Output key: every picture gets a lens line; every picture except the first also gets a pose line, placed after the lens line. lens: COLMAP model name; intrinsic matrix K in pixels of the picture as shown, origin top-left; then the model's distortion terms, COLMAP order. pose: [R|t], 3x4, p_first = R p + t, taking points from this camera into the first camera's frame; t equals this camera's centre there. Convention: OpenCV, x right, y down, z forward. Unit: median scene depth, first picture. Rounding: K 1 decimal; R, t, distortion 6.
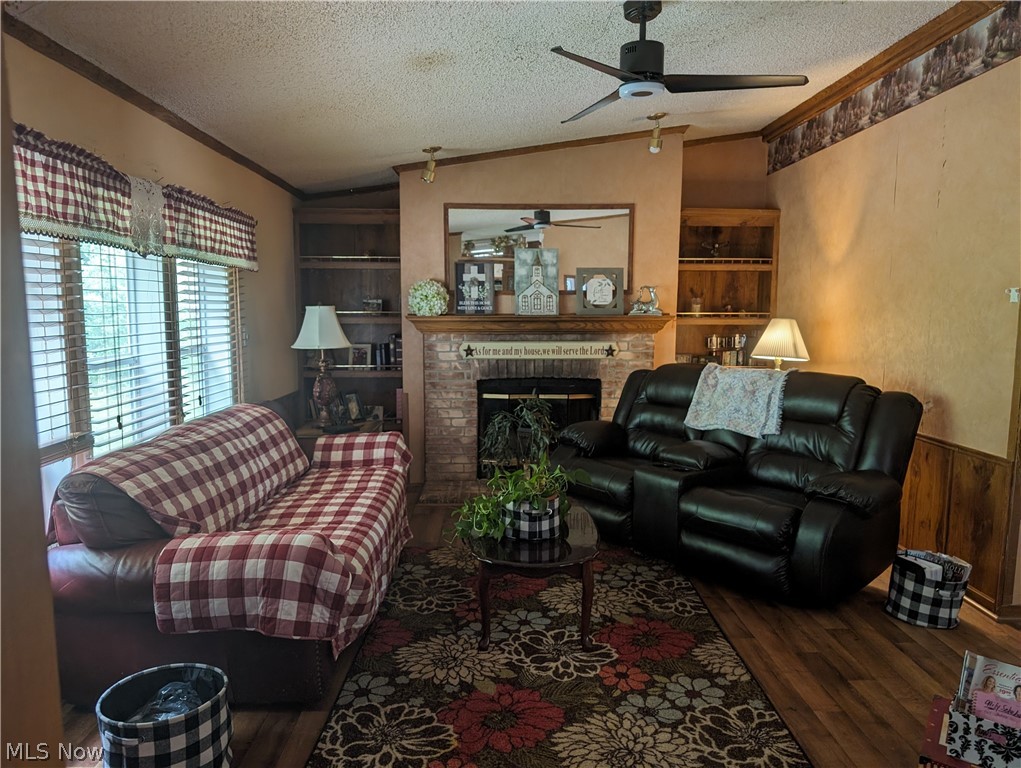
lens RADIAL K [[721.3, 0, 505.4], [0, 721.3, 383.3], [0, 0, 1]] dist [0.010337, -0.001646]
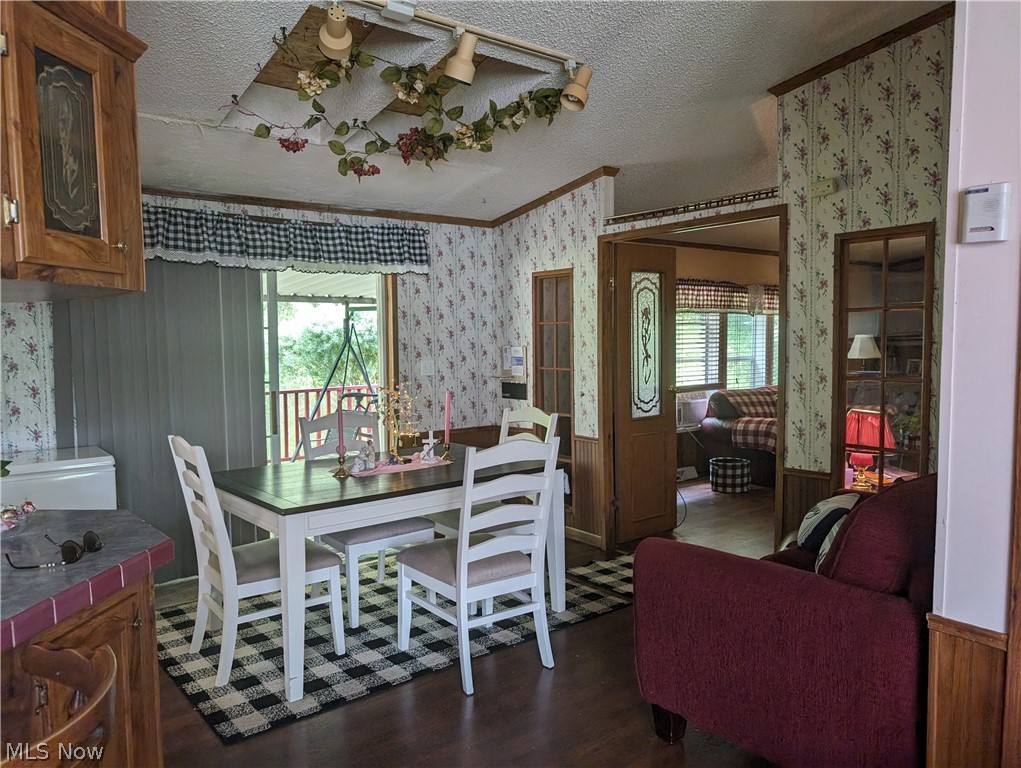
lens RADIAL K [[759.3, 0, 510.5], [0, 759.3, 384.0], [0, 0, 1]] dist [0.080286, -0.000154]
pose [[0.601611, 0.044915, -0.797526, 0.671253], [-0.075511, 0.997145, -0.000804, 0.074300], [0.795212, 0.060706, 0.603284, -0.749432]]
